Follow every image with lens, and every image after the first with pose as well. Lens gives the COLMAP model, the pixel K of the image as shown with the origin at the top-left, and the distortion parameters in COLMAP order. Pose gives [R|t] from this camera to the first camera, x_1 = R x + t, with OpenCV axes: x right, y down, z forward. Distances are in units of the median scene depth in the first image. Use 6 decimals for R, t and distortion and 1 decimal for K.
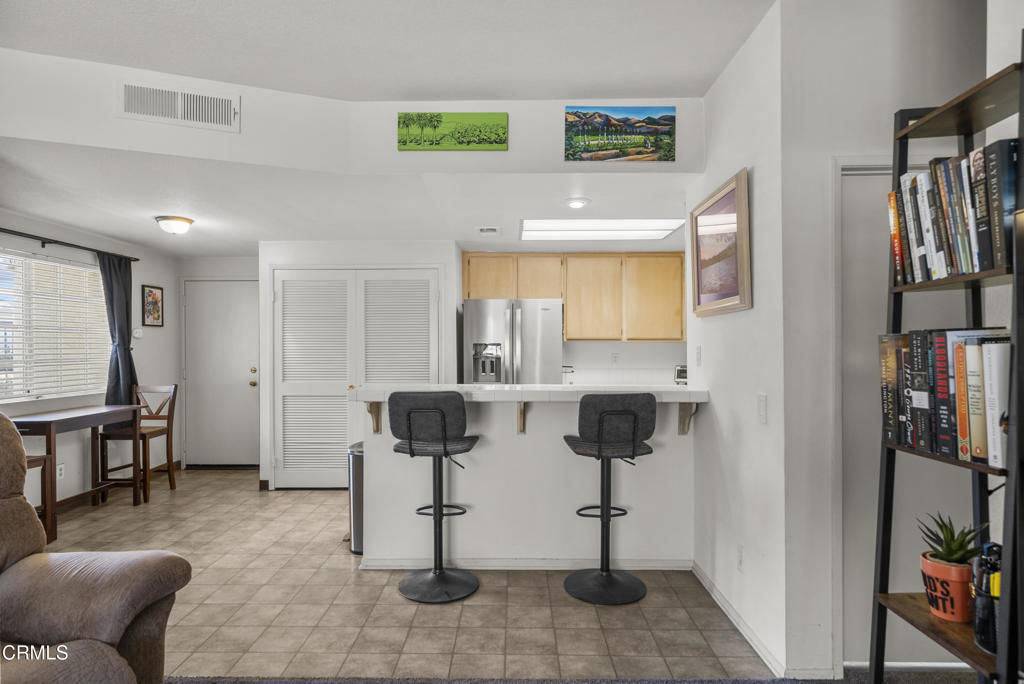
lens RADIAL K [[557.3, 0, 508.1], [0, 557.3, 348.2], [0, 0, 1]] dist [-0.001180, 0.001342]
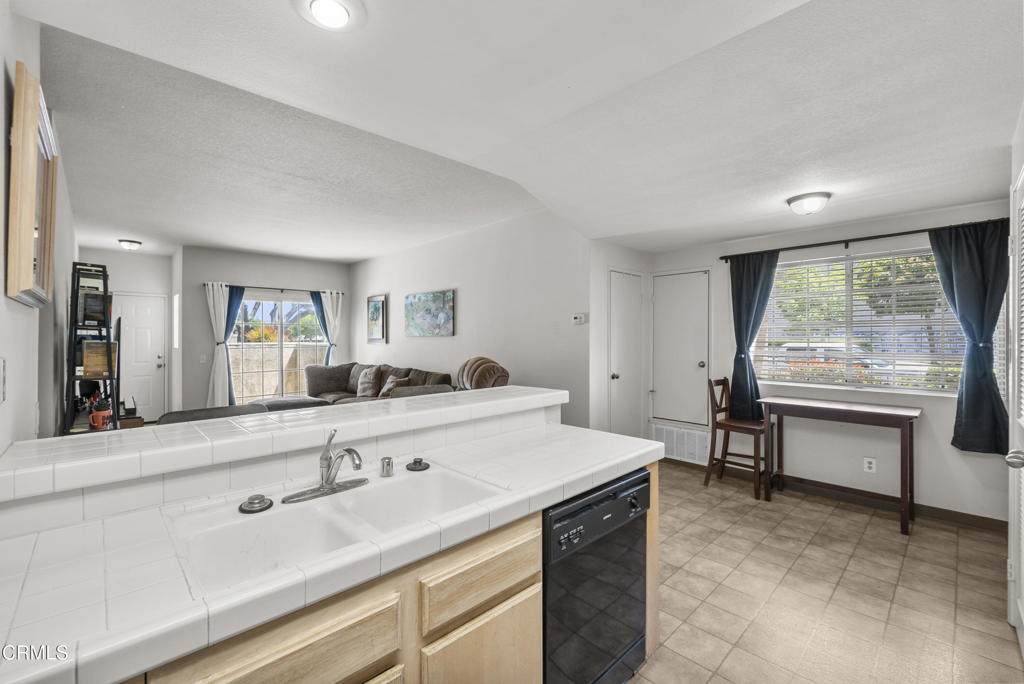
lens RADIAL K [[434.9, 0, 507.3], [0, 434.9, 338.6], [0, 0, 1]] dist [-0.000799, 0.000005]
pose [[-0.716886, 0.007606, -0.697149, 0.211072], [0.003228, 0.999966, 0.007590, -0.014535], [0.697183, 0.003190, -0.716886, 1.105322]]
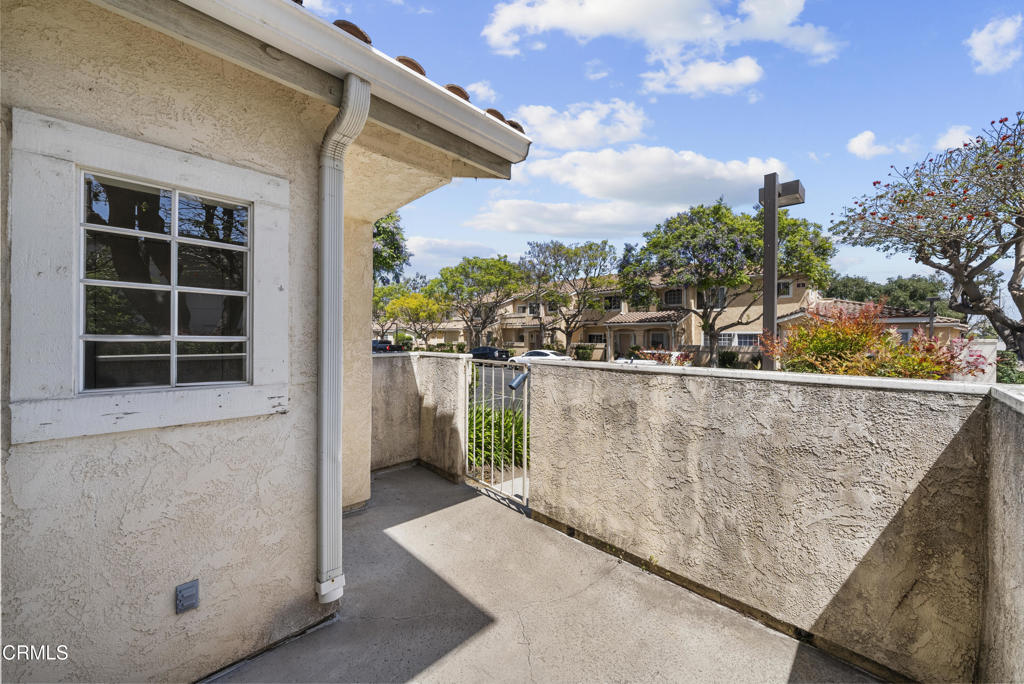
lens RADIAL K [[366.7, 0, 510.6], [0, 366.7, 339.7], [0, 0, 1]] dist [-0.000971, -0.000077]
pose [[-0.713615, -0.002820, 0.700532, -0.500855], [-0.003495, 0.999994, 0.000465, -0.019889], [-0.700529, -0.002116, -0.713621, -0.746493]]
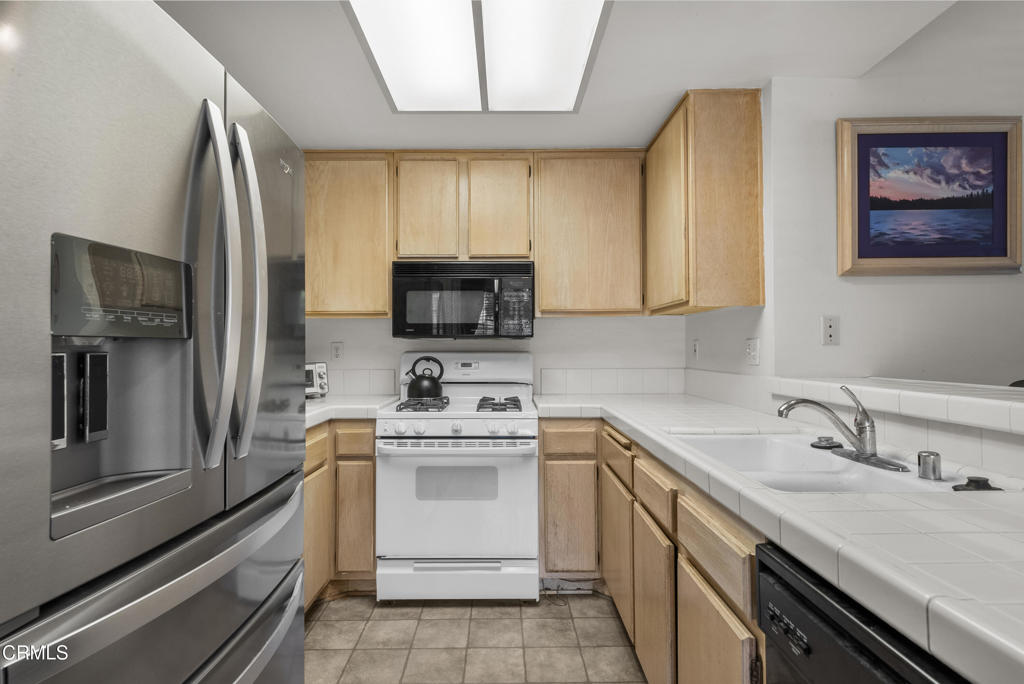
lens RADIAL K [[519.7, 0, 505.9], [0, 519.7, 341.3], [0, 0, 1]] dist [-0.000766, 0.000633]
pose [[-0.016339, 0.015086, 0.999753, -0.216878], [0.009466, 0.999844, -0.014933, 0.023880], [-0.999822, 0.009219, -0.016479, 1.022737]]
